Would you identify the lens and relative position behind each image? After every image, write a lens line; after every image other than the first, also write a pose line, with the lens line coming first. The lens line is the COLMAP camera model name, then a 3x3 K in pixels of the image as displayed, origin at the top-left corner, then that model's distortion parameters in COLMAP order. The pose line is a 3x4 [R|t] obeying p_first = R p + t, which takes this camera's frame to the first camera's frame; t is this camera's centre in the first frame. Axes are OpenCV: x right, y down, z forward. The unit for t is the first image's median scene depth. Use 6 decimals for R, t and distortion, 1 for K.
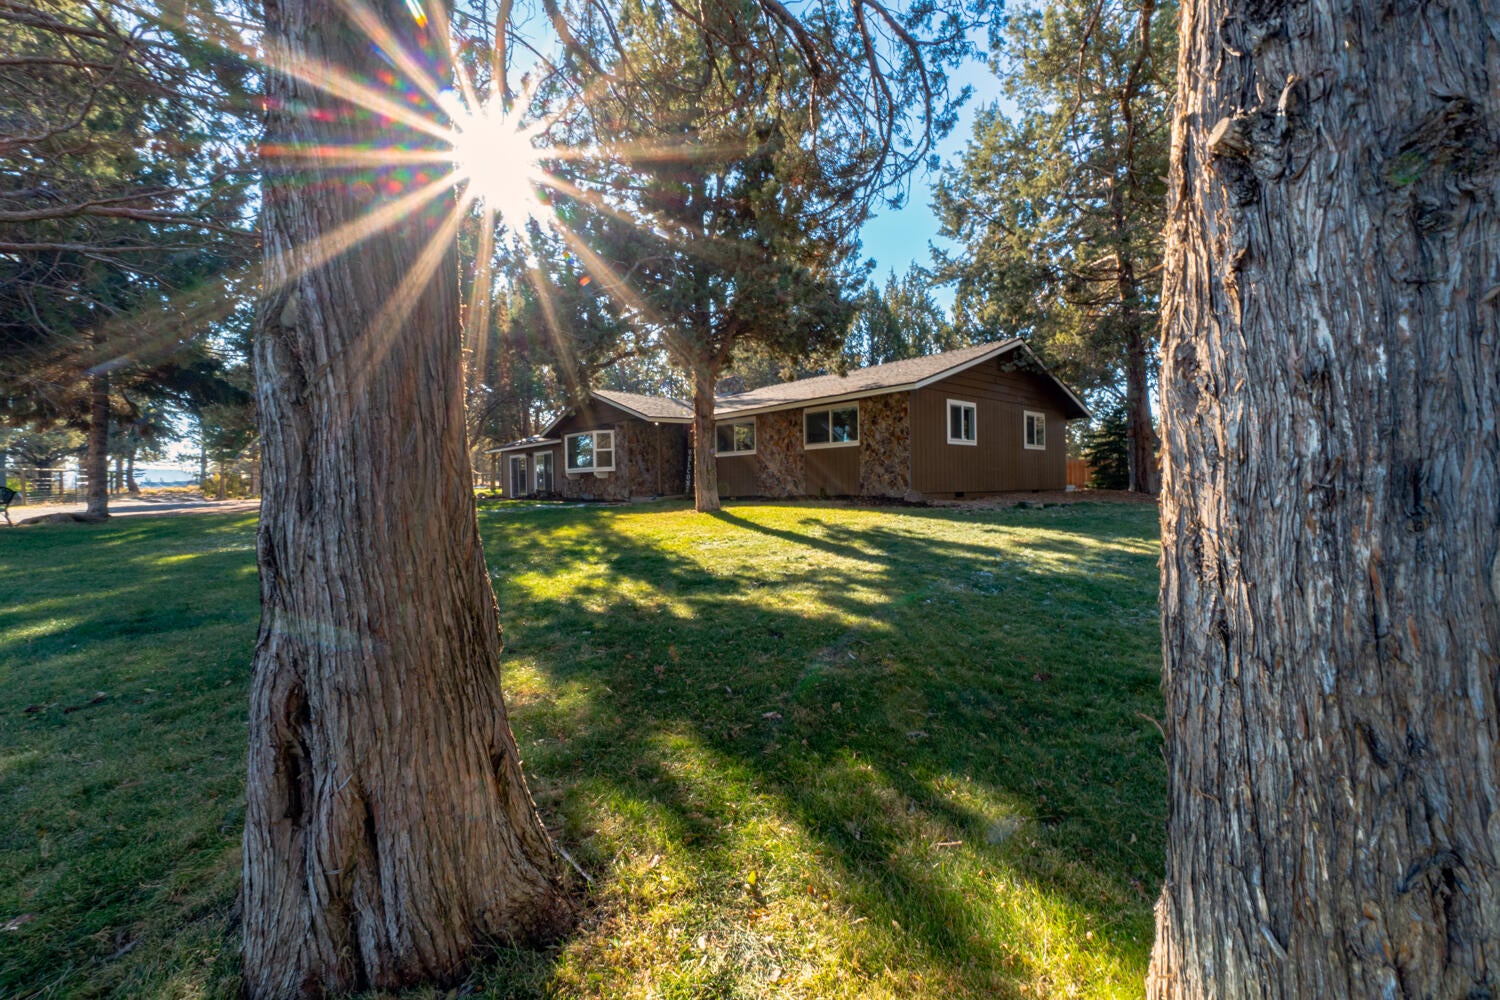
lens RADIAL K [[714.2, 0, 750.0], [0, 714.2, 500.0], [0, 0, 1]] dist [0.001645, -0.000992]
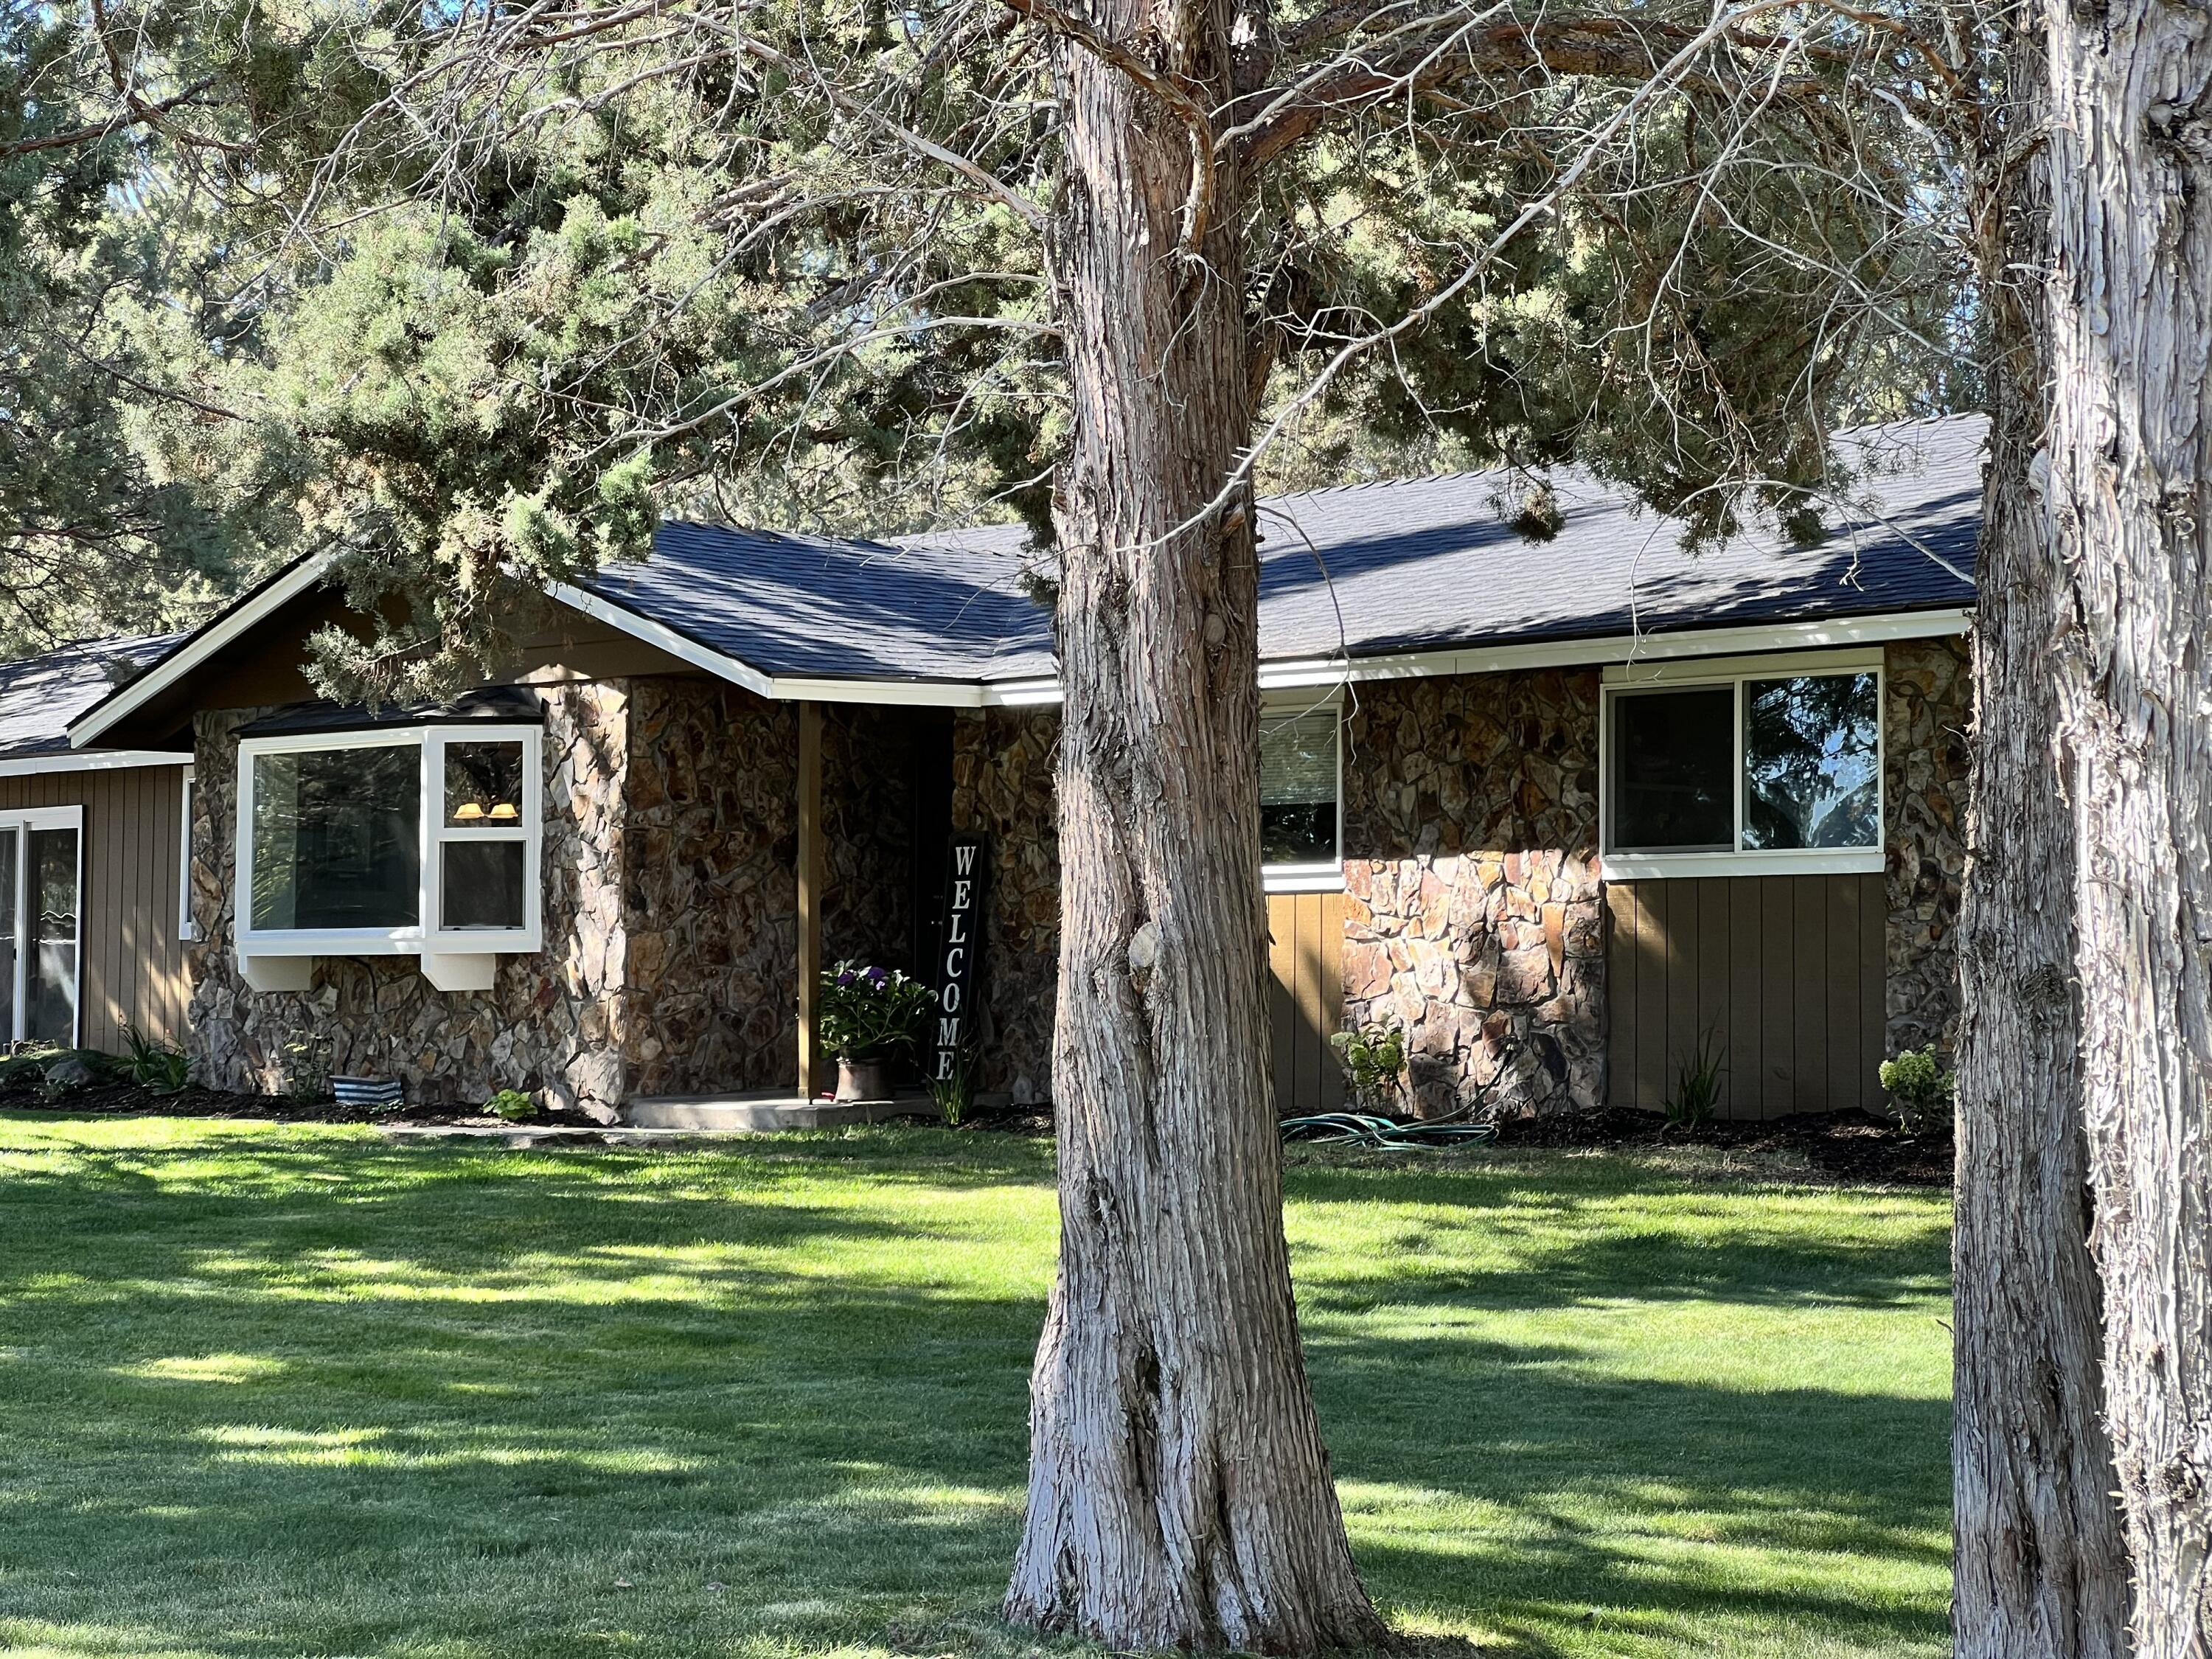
lens RADIAL K [[4987.7, 0, 1106.0], [0, 4987.7, 829.5], [0, 0, 1]] dist [0.235524, 0.043207]
pose [[0.999673, 0.020512, -0.015274, -0.603784], [-0.021355, 0.998131, -0.057251, -0.044344], [0.014071, 0.057558, 0.998243, -5.648634]]
